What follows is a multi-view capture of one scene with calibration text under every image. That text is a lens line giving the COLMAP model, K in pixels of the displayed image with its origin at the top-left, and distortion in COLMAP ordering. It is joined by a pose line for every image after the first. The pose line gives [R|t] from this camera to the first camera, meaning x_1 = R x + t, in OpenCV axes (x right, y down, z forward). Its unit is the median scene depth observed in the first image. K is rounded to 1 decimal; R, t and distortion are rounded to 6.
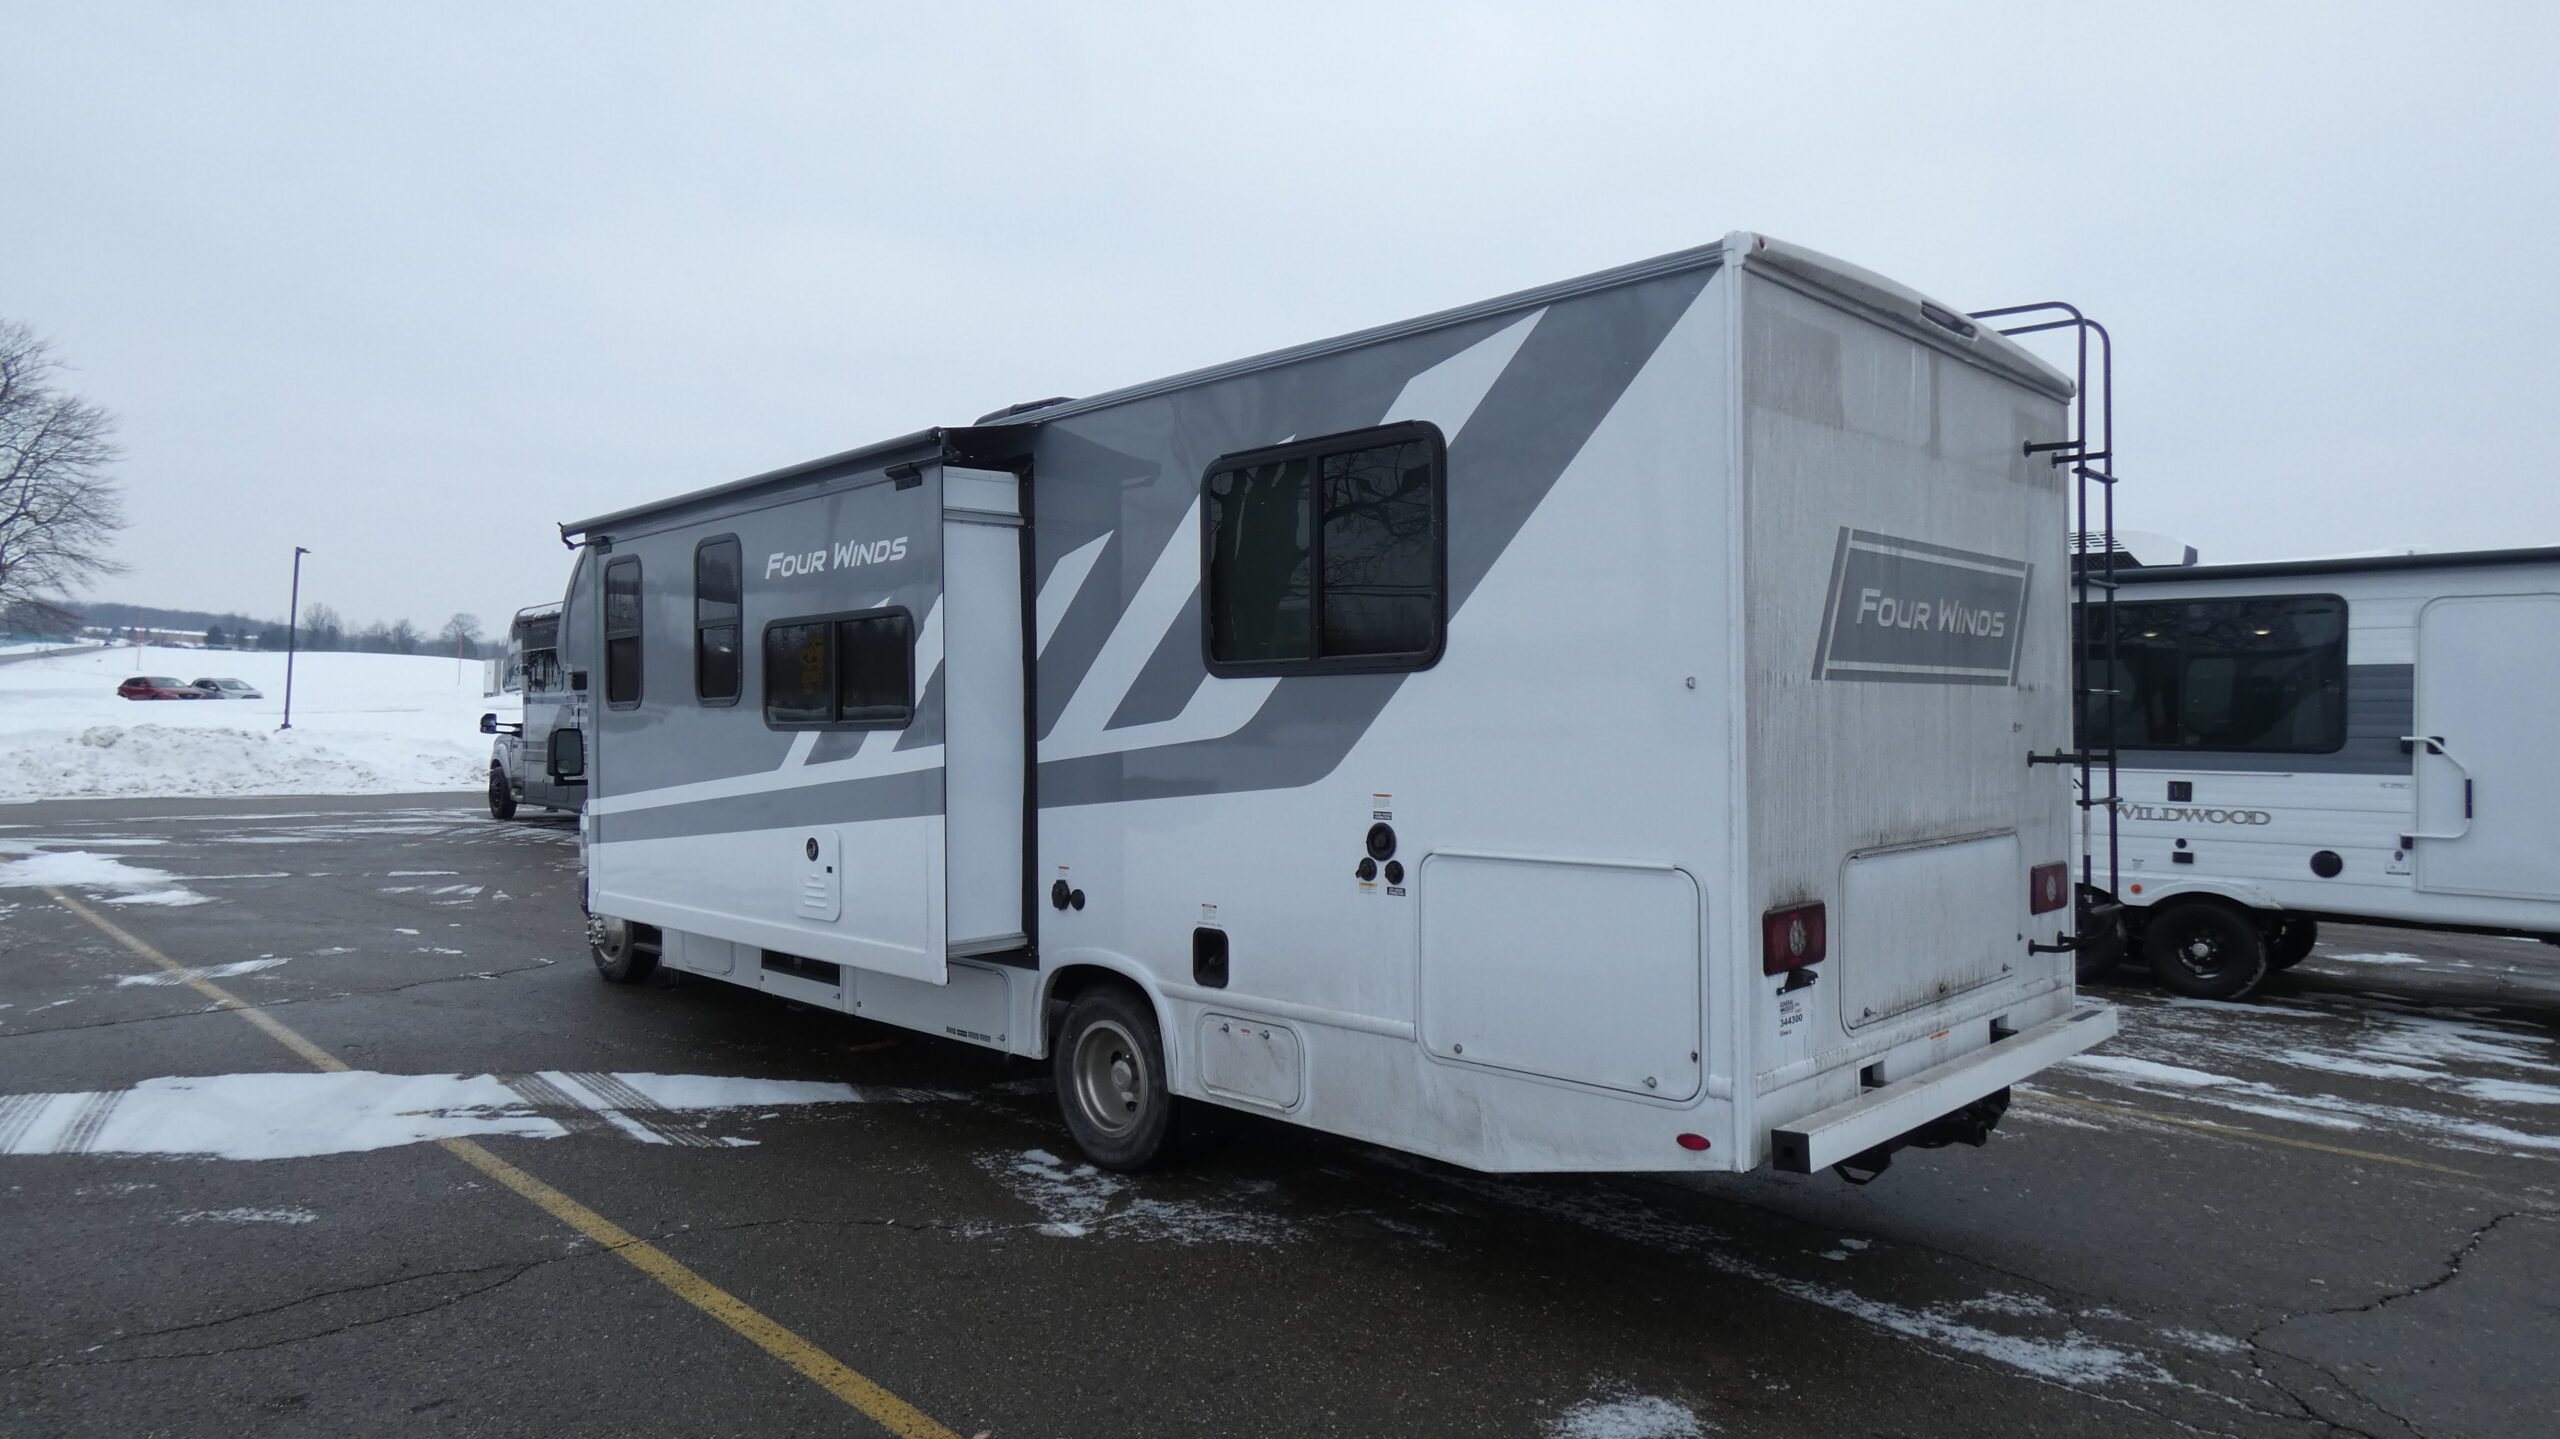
lens RADIAL K [[1525.6, 0, 1282.9], [0, 1525.6, 719.1], [0, 0, 1]] dist [-0.003812, -0.002646]
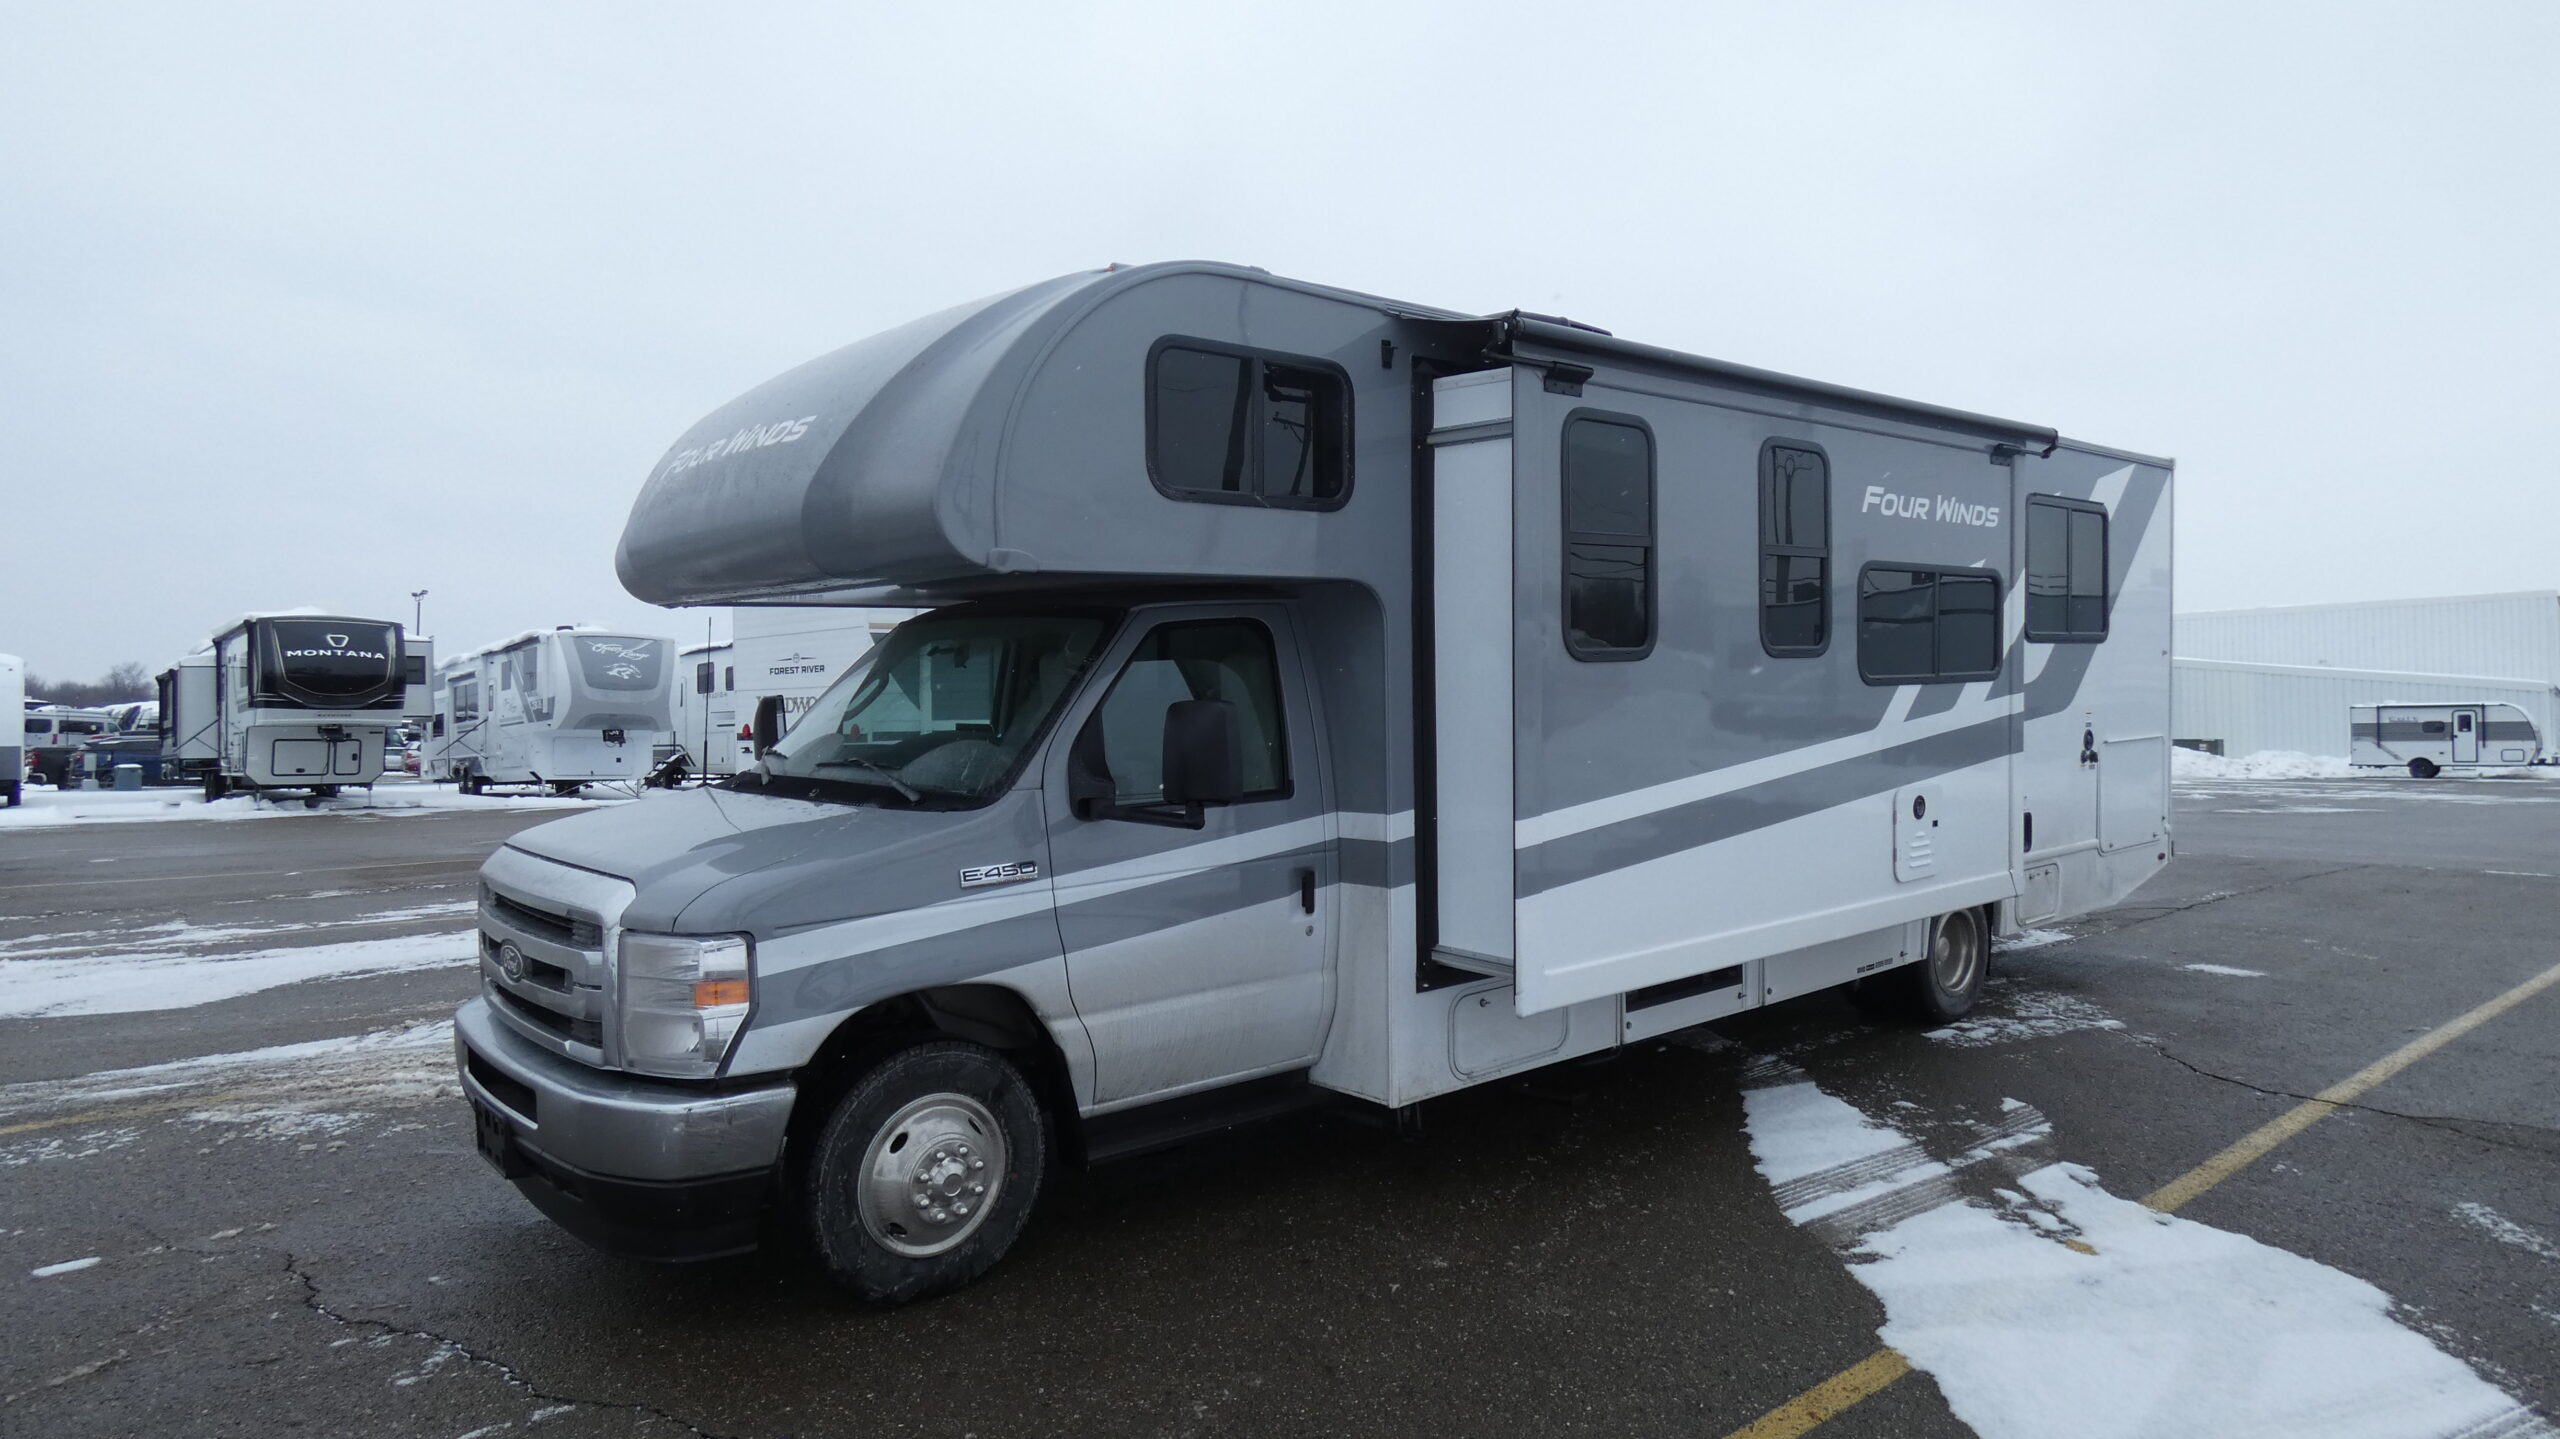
lens RADIAL K [[1525.6, 0, 1276.3], [0, 1525.6, 717.9], [0, 0, 1]] dist [-0.003812, -0.002646]
pose [[0.082186, -0.028881, 0.996198, -1.337657], [0.008806, 0.999562, 0.028252, -0.001869], [-0.996578, 0.006451, 0.082404, 1.363618]]
